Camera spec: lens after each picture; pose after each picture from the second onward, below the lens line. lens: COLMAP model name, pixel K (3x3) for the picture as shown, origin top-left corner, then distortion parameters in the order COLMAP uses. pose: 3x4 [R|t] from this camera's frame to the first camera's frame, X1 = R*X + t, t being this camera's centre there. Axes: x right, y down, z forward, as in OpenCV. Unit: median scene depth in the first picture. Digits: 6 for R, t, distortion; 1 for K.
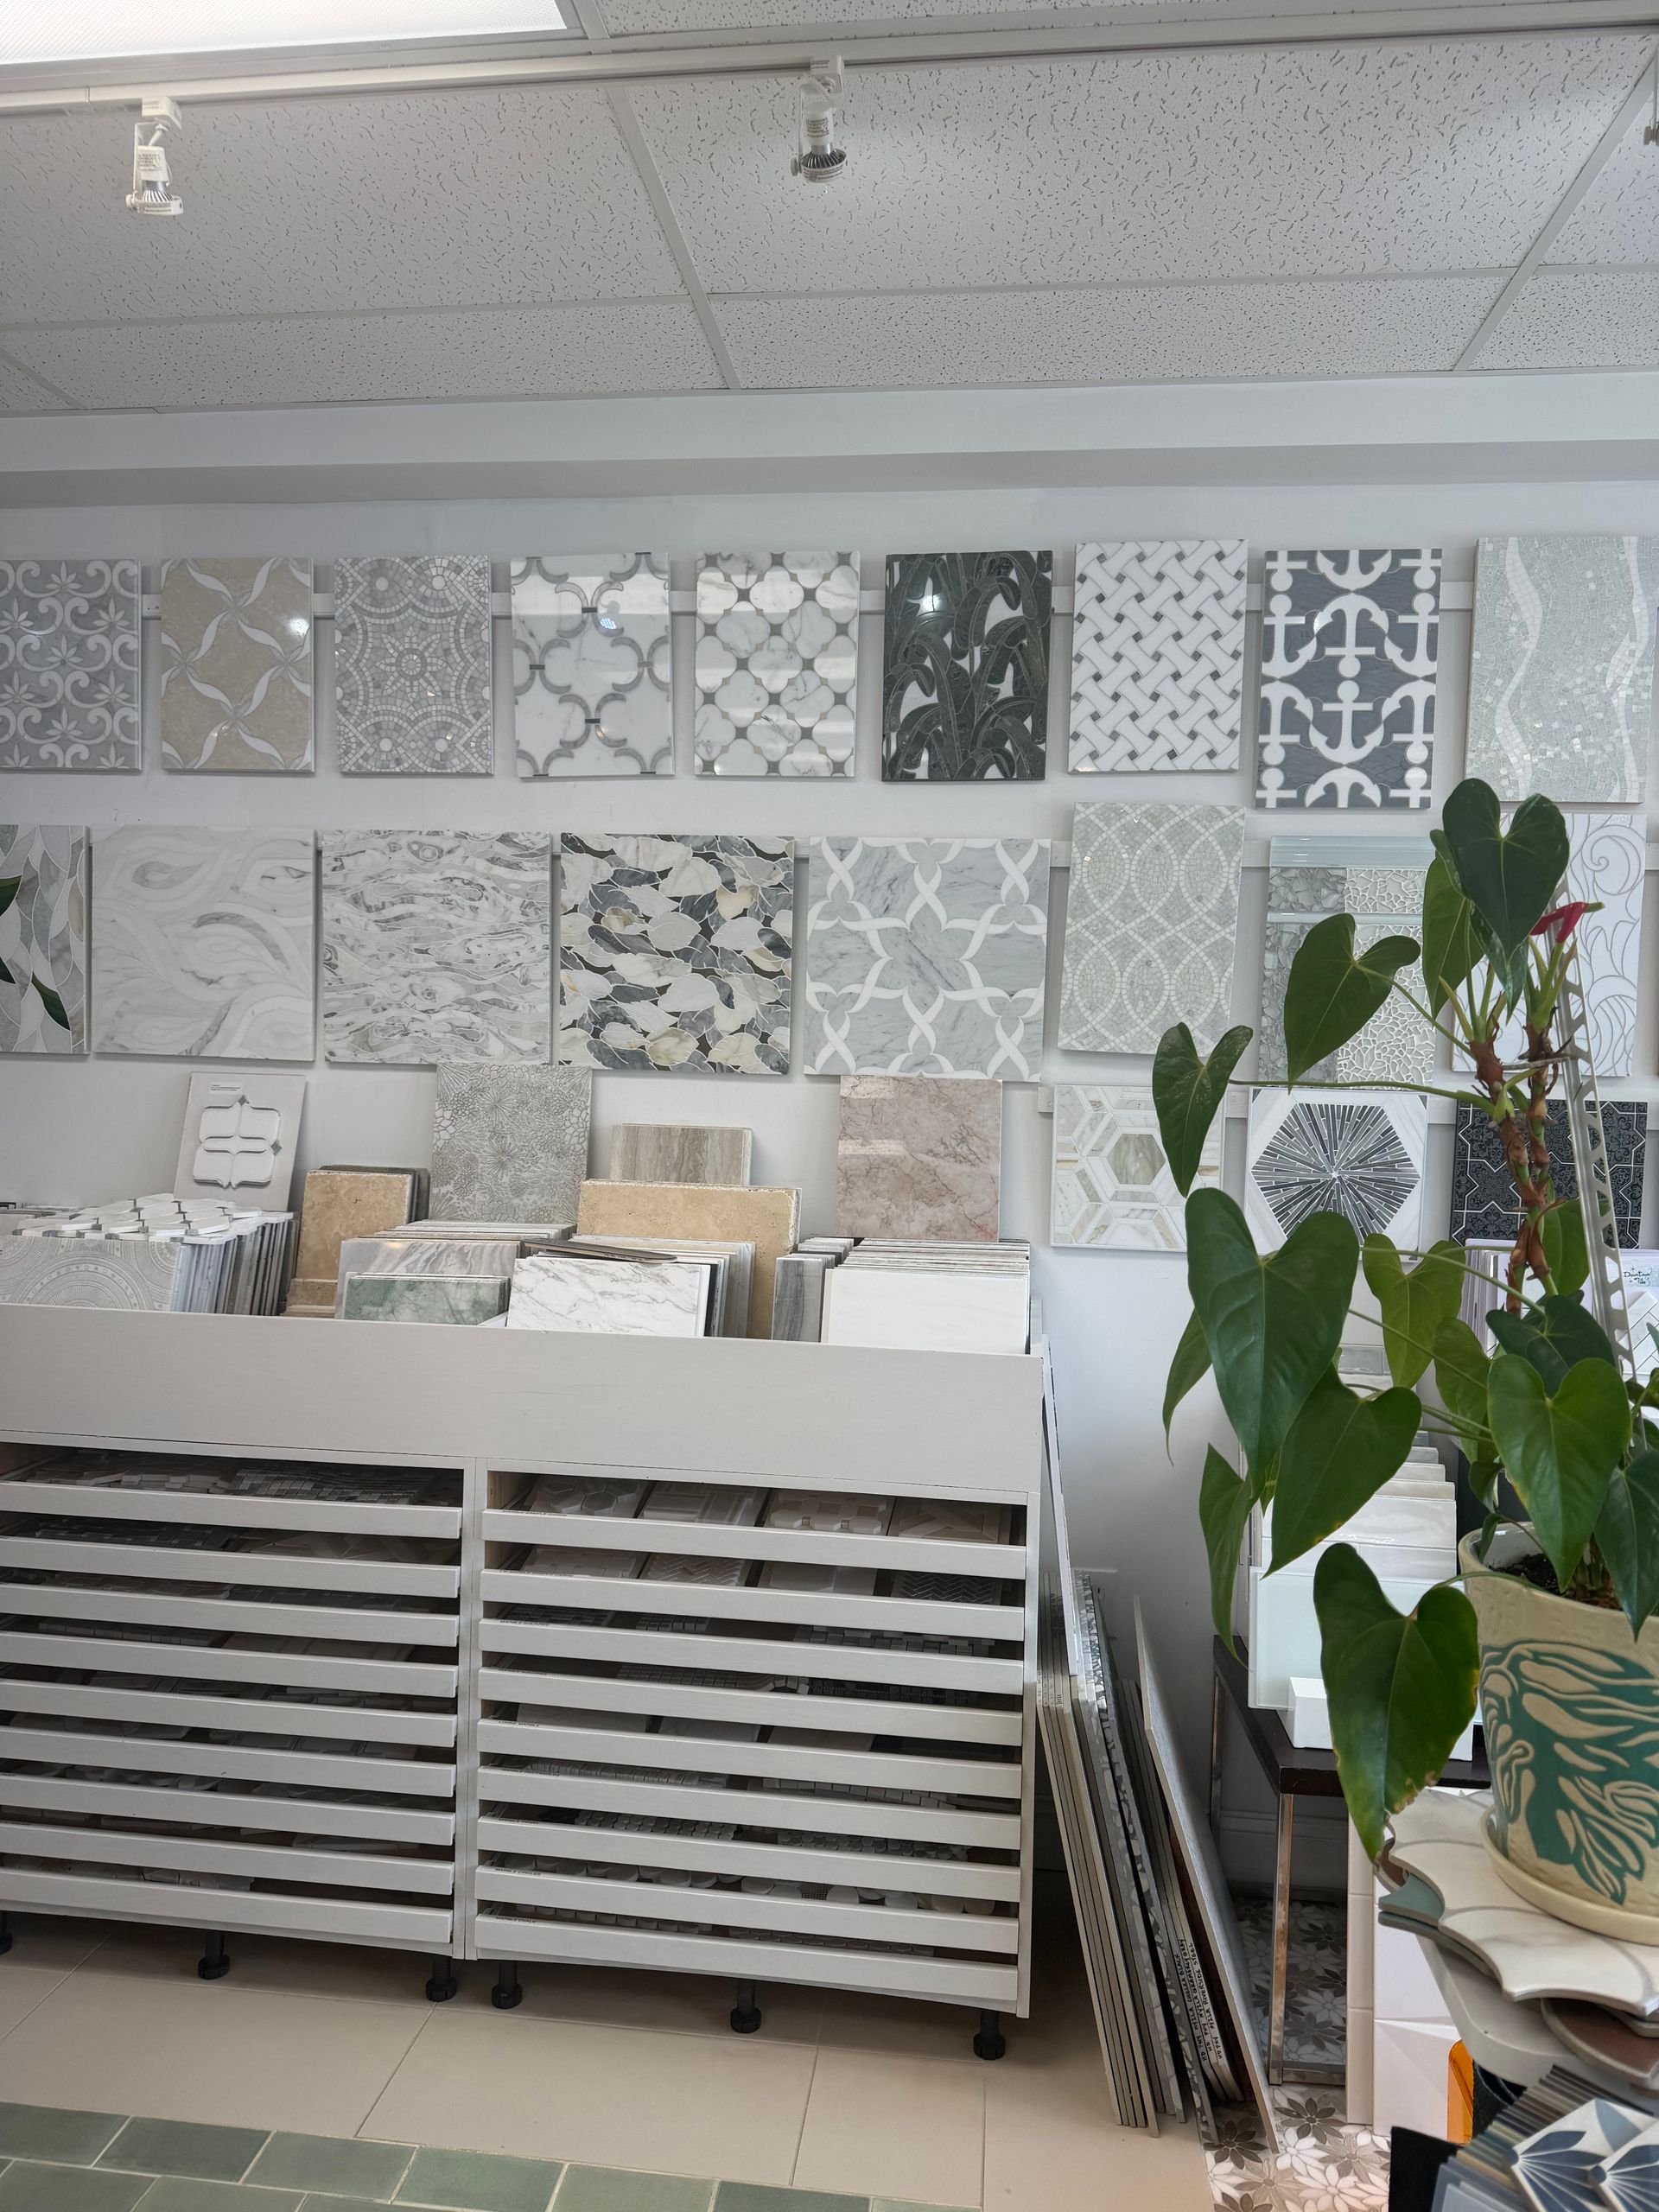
lens RADIAL K [[1569.4, 0, 842.5], [0, 1569.4, 1104.0], [0, 0, 1]] dist [0.050999, -0.016279]
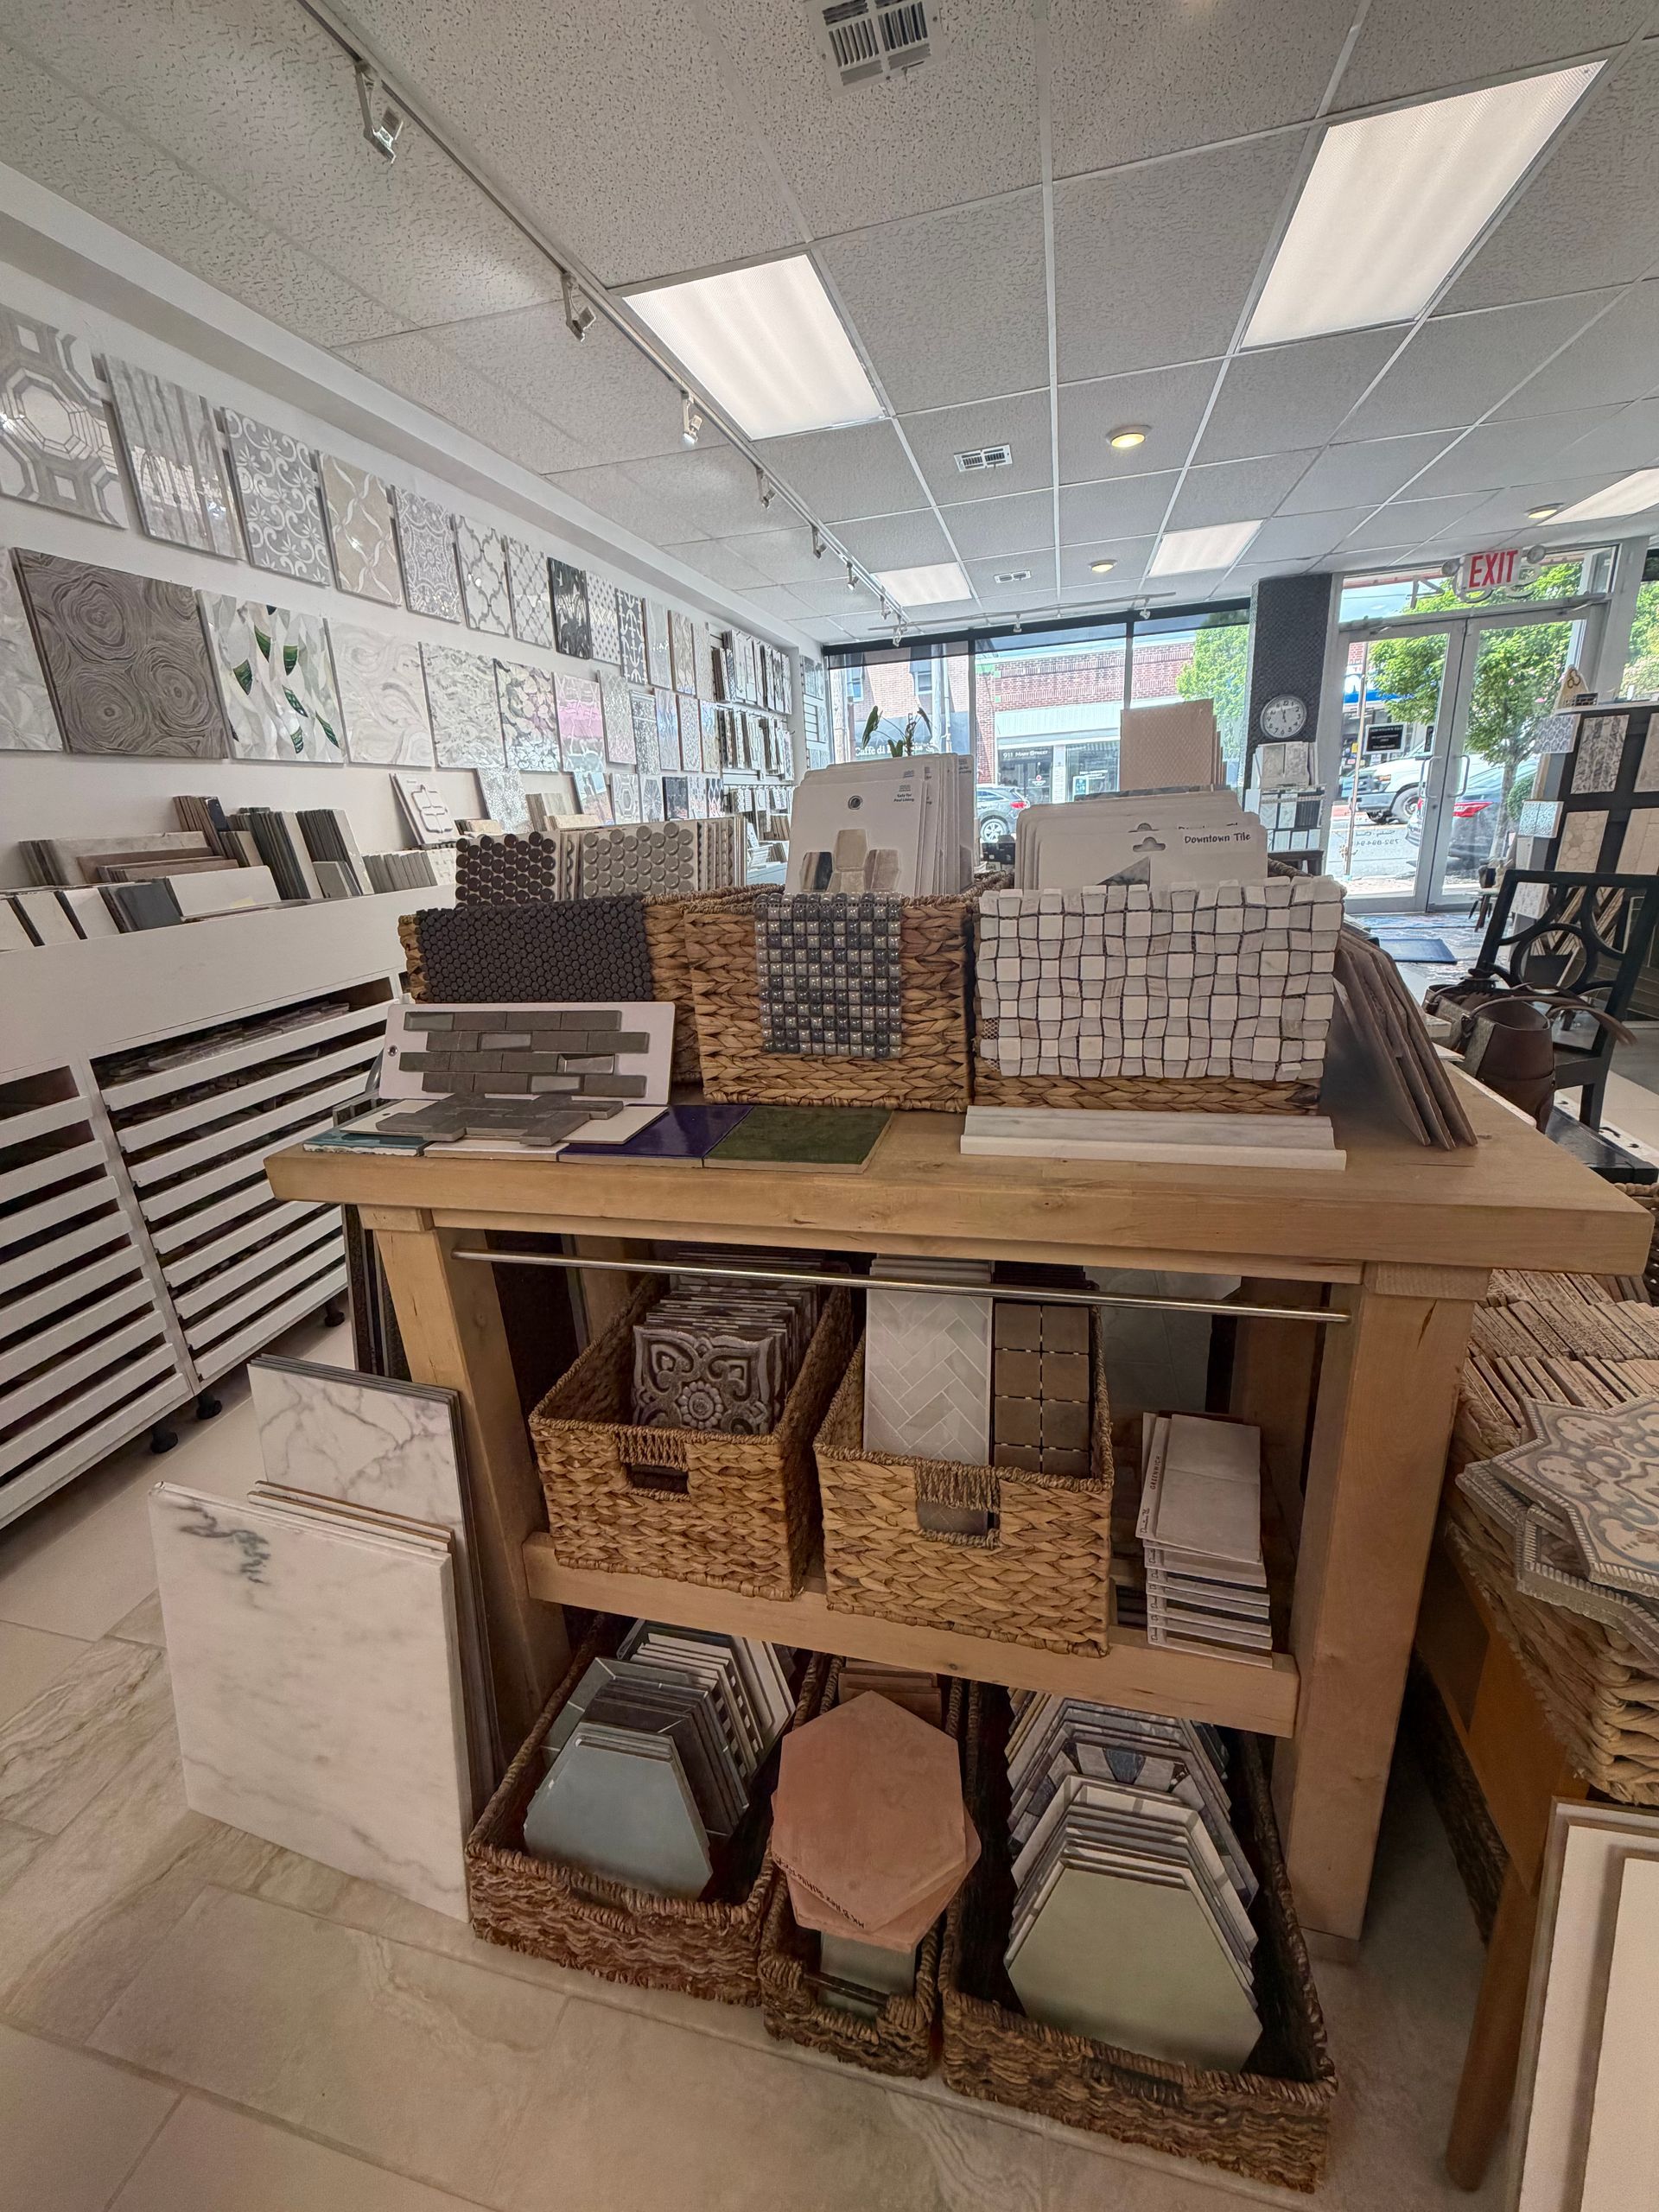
lens RADIAL K [[874.0, 0, 826.0], [0, 874.0, 1094.3], [0, 0, 1]] dist [0.000878, -0.000118]
pose [[0.122695, -0.343125, 0.931242, -1.552658], [0.095479, 0.938060, 0.333058, 0.043476], [-0.987841, 0.048050, 0.147856, 0.385239]]
